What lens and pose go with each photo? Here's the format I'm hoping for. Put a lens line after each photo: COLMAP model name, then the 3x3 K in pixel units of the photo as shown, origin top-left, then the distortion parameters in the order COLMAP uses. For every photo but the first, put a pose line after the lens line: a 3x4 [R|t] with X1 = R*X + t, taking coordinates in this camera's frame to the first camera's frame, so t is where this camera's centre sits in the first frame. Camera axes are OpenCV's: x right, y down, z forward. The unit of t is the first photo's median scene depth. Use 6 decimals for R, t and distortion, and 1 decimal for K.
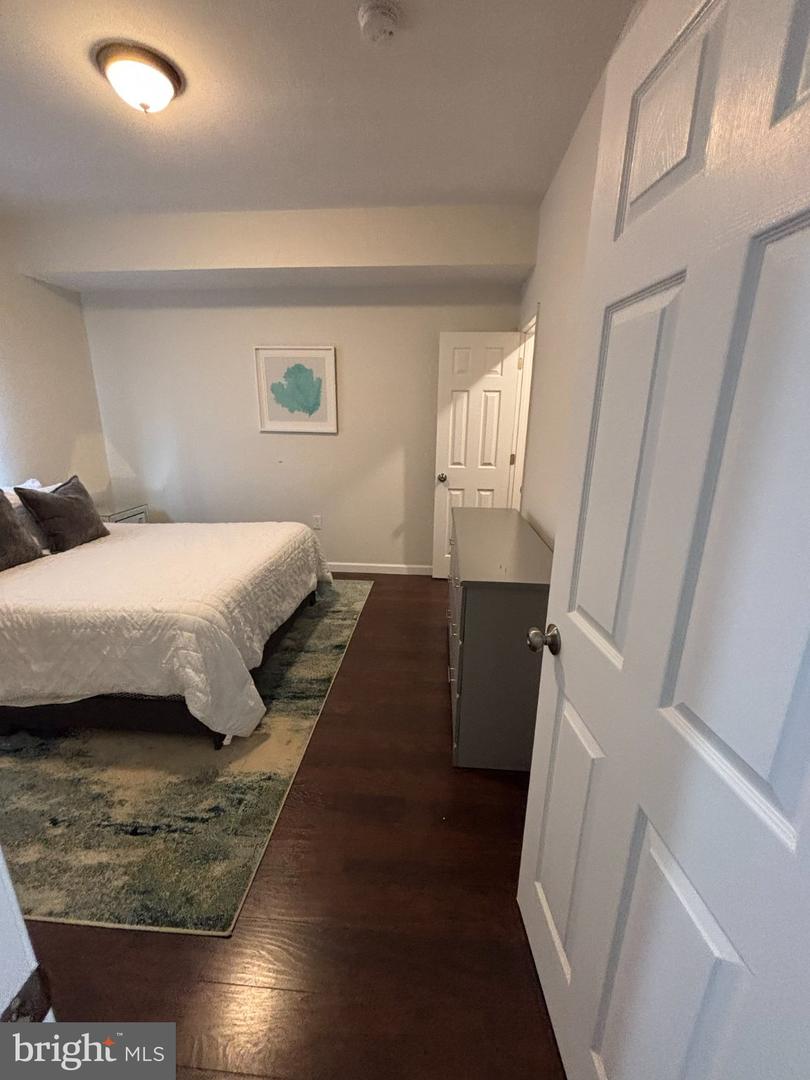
lens RADIAL K [[436.0, 0, 402.1], [0, 436.0, 540.4], [0, 0, 1]] dist [0.001879, -0.000931]
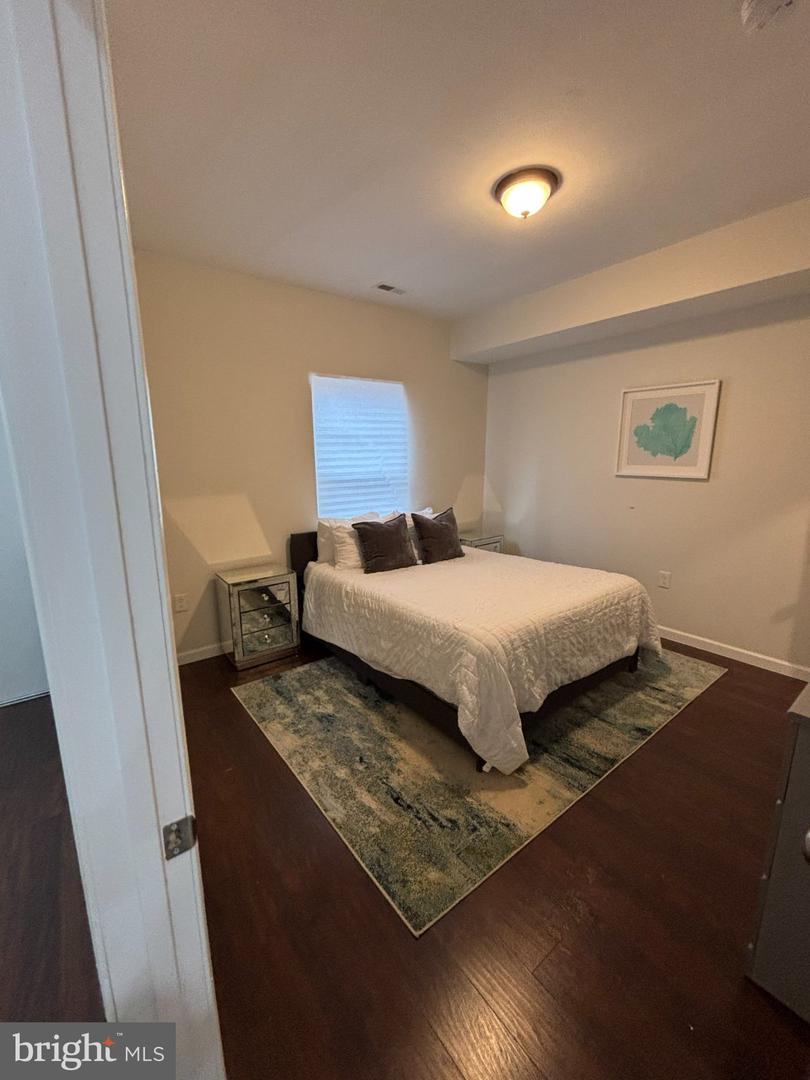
lens RADIAL K [[436.0, 0, 401.6], [0, 436.0, 537.7], [0, 0, 1]] dist [0.001879, -0.000931]
pose [[0.670688, 0.126475, -0.730877, 0.141230], [-0.191228, 0.981529, -0.005631, -0.035873], [0.716665, 0.143541, 0.682486, 0.047091]]
